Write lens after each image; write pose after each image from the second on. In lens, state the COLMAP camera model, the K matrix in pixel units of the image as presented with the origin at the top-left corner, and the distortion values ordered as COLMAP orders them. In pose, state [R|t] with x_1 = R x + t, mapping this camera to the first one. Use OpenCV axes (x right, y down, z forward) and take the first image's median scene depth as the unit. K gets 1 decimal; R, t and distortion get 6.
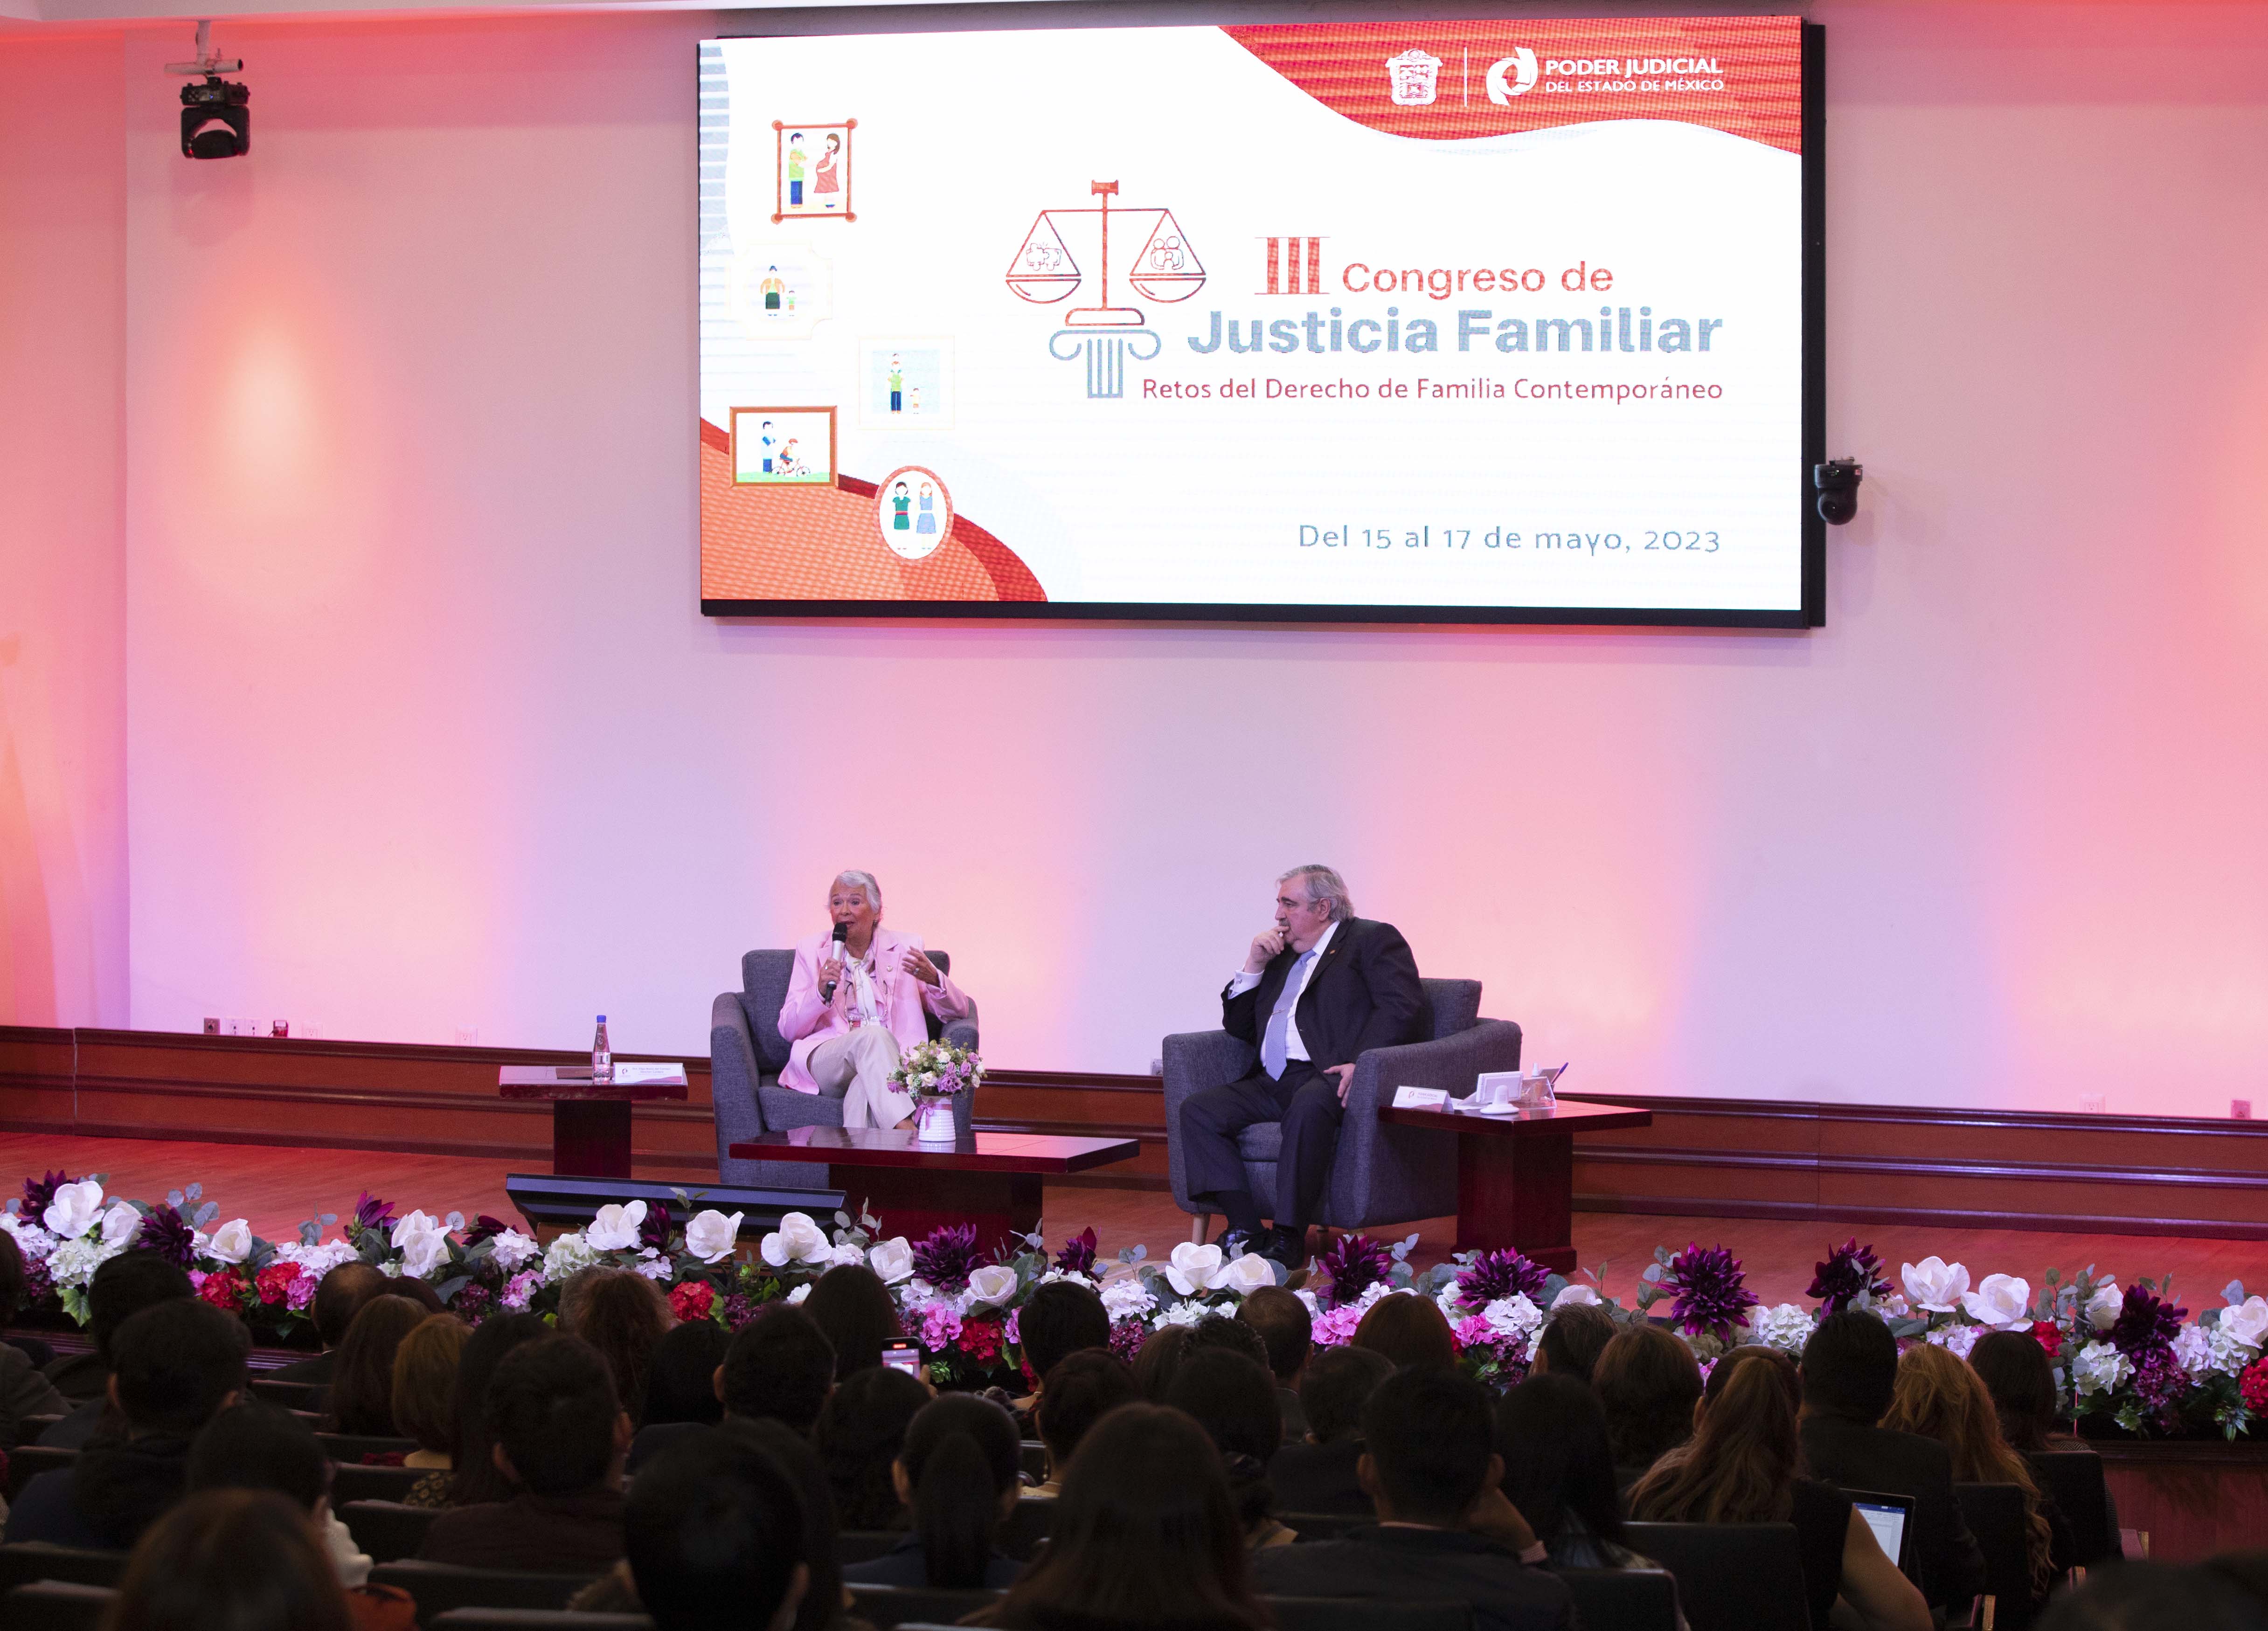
lens RADIAL K [[5889.8, 0, 1137.1], [0, 5889.8, 830.2], [0, 0, 1]] dist [-0.241407, 0.000000]
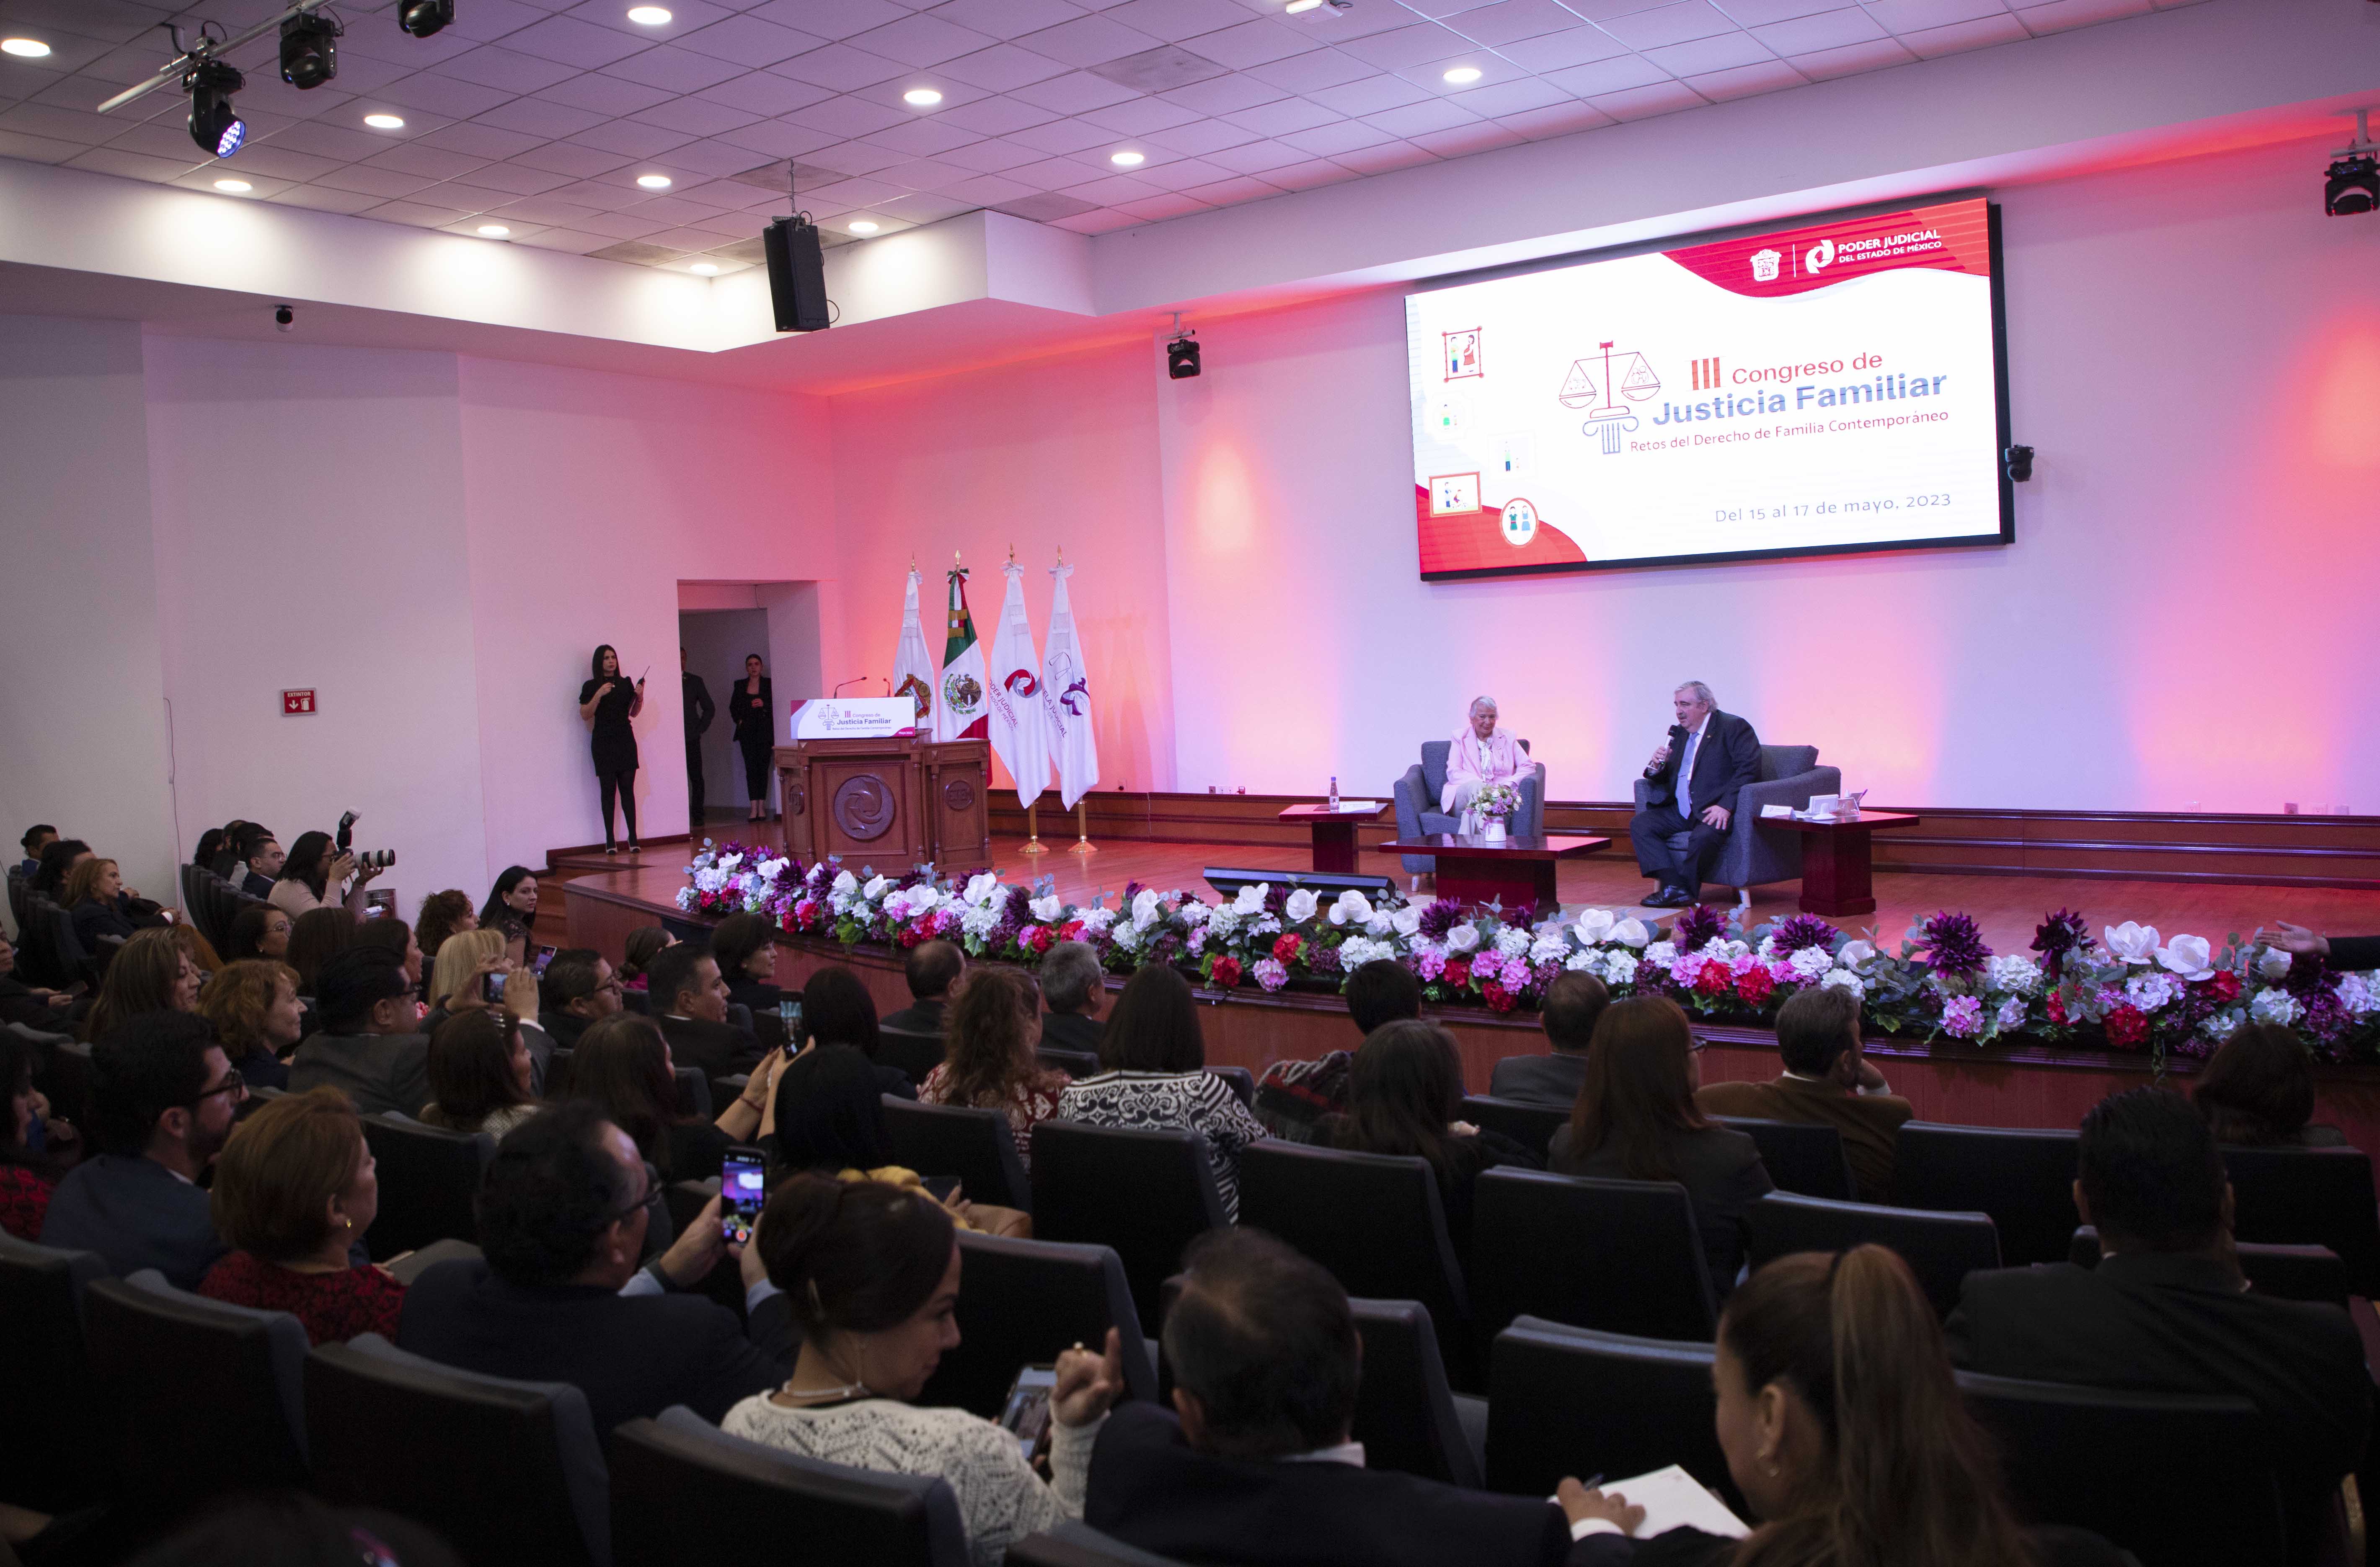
lens RADIAL K [[1719.0, 0, 1261.0], [0, 1719.0, 713.5], [0, 0, 1]] dist [-0.055508, 0.020051]
pose [[0.956498, -0.036152, -0.289492, 0.046031], [0.031627, 0.999294, -0.020294, 0.020640], [0.290021, 0.010255, 0.956965, 0.441131]]
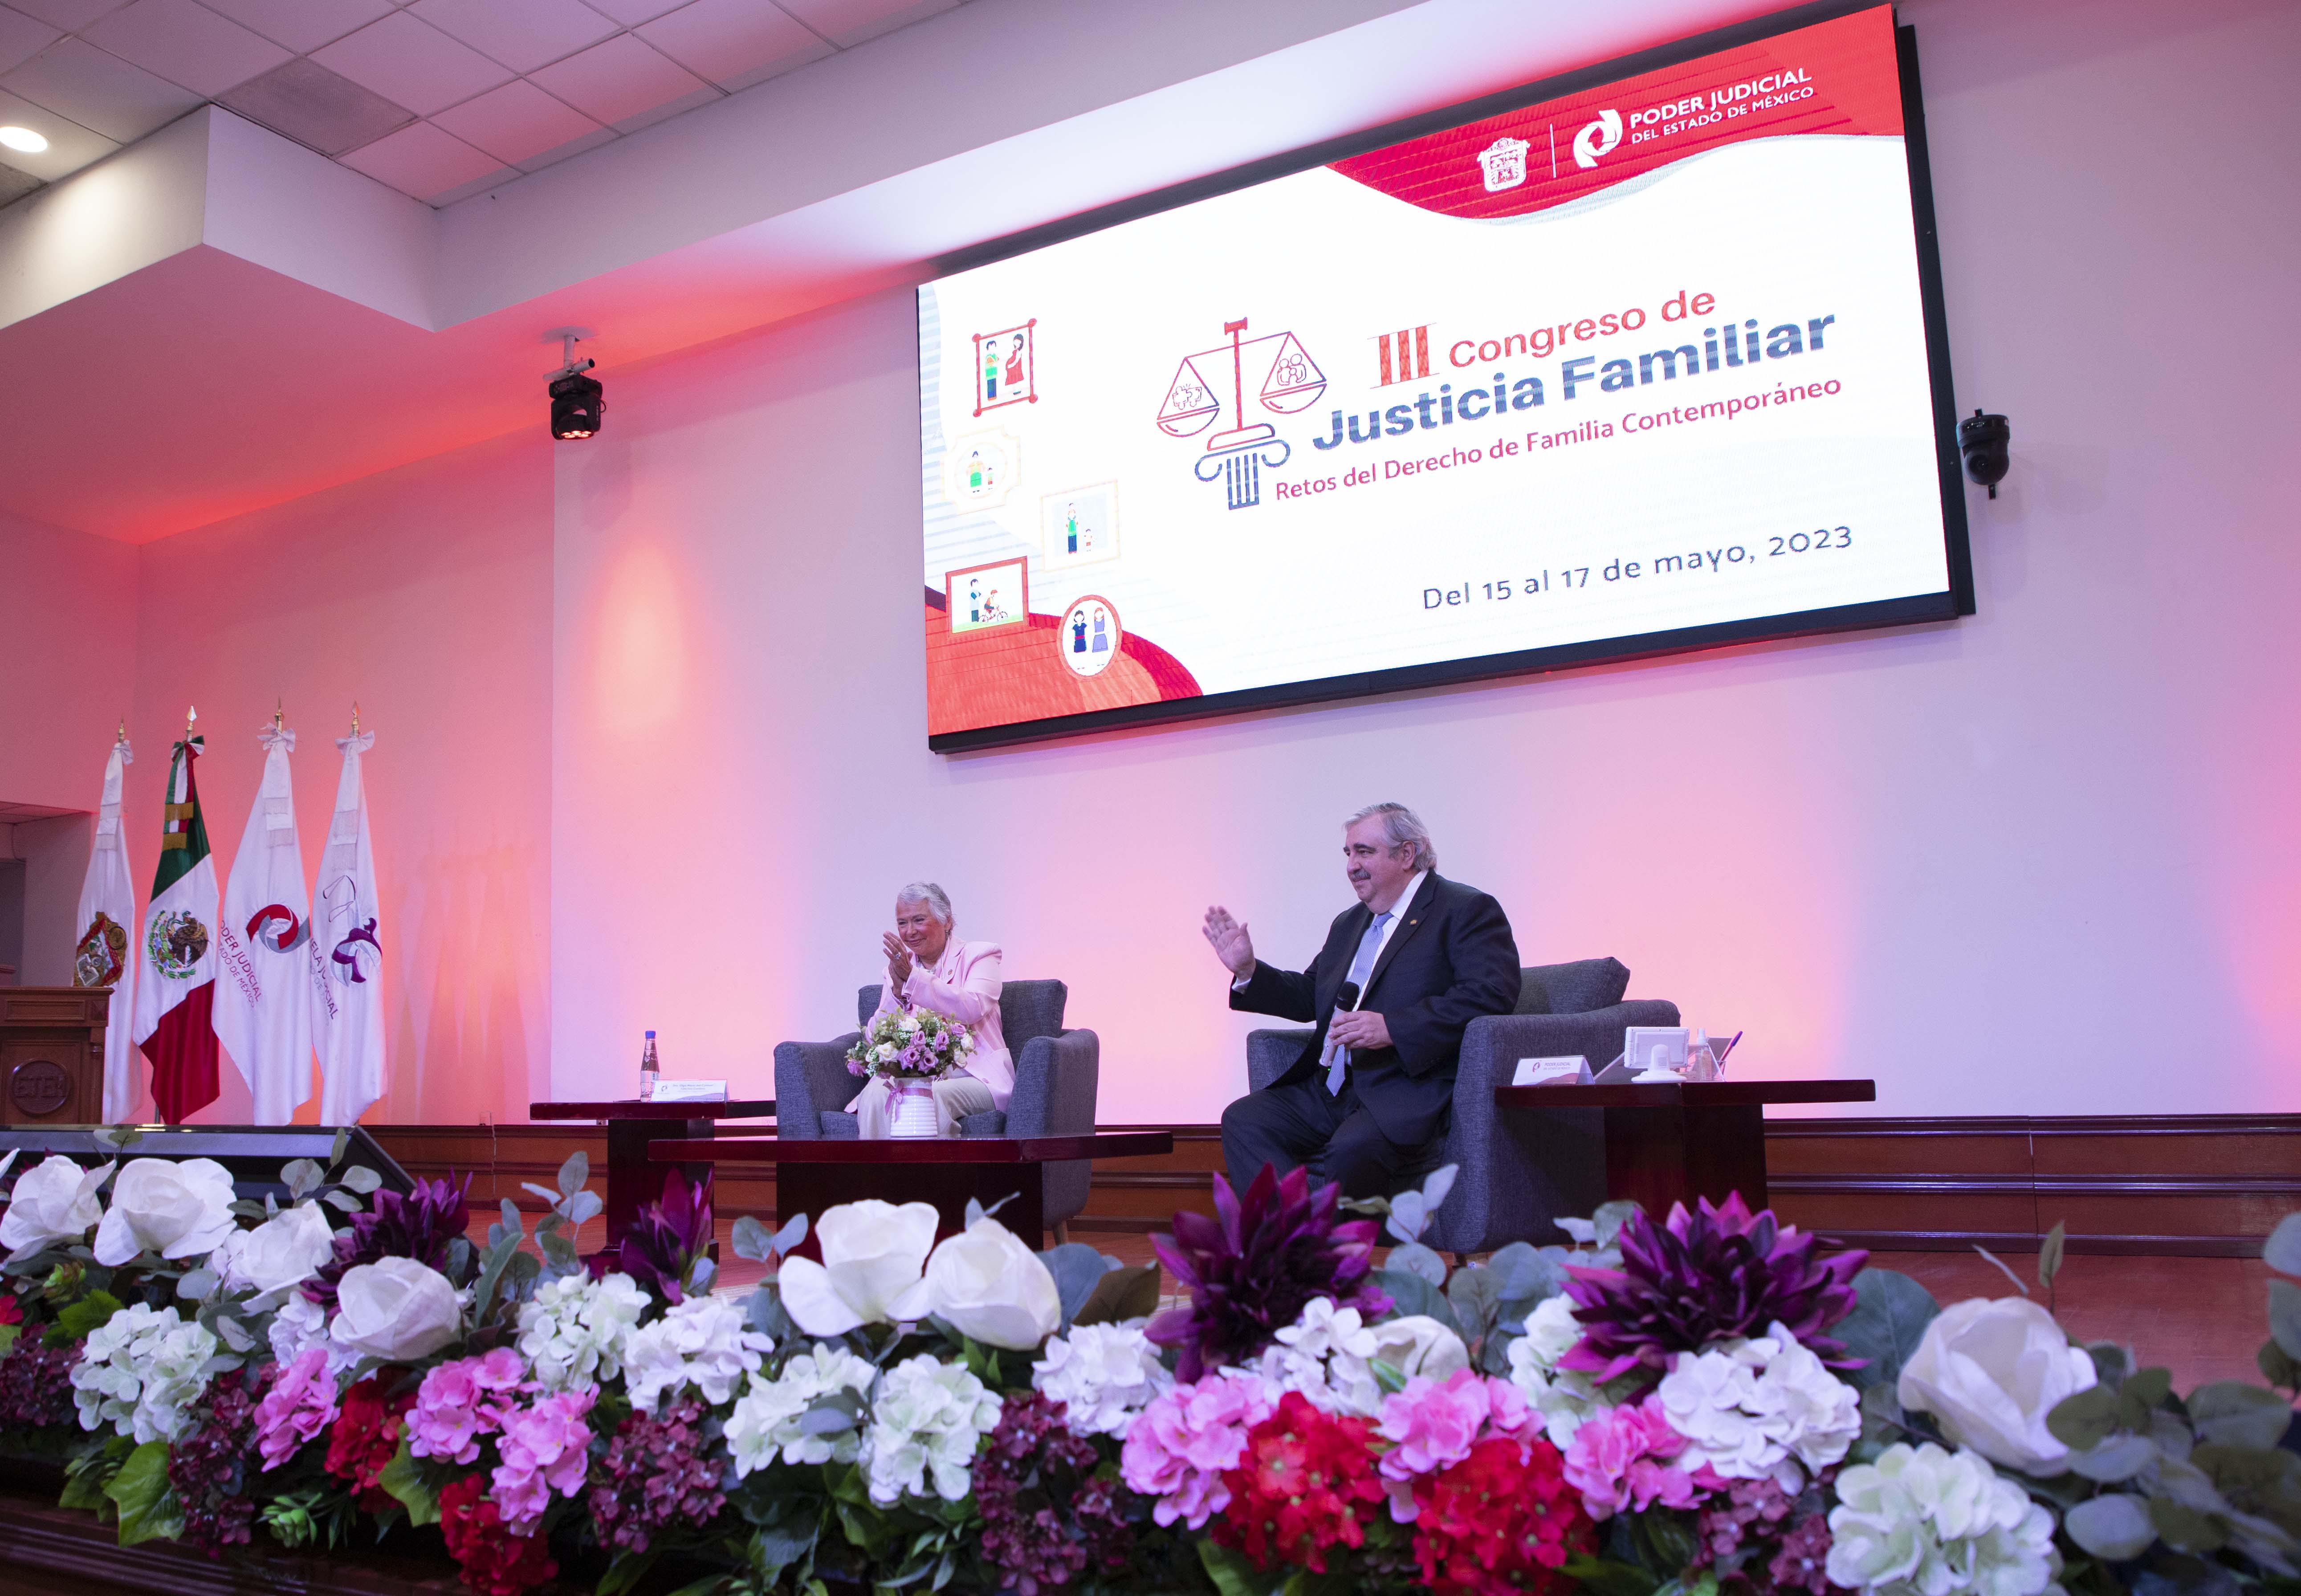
lens RADIAL K [[1770.4, 0, 1118.3], [0, 1770.4, 873.6], [0, 0, 1]] dist [-0.066184, 0.017636]
pose [[0.974198, -0.054552, -0.219003, 0.041915], [0.013983, 0.983074, -0.182673, 0.056557], [0.225261, 0.174897, 0.958472, 0.711876]]
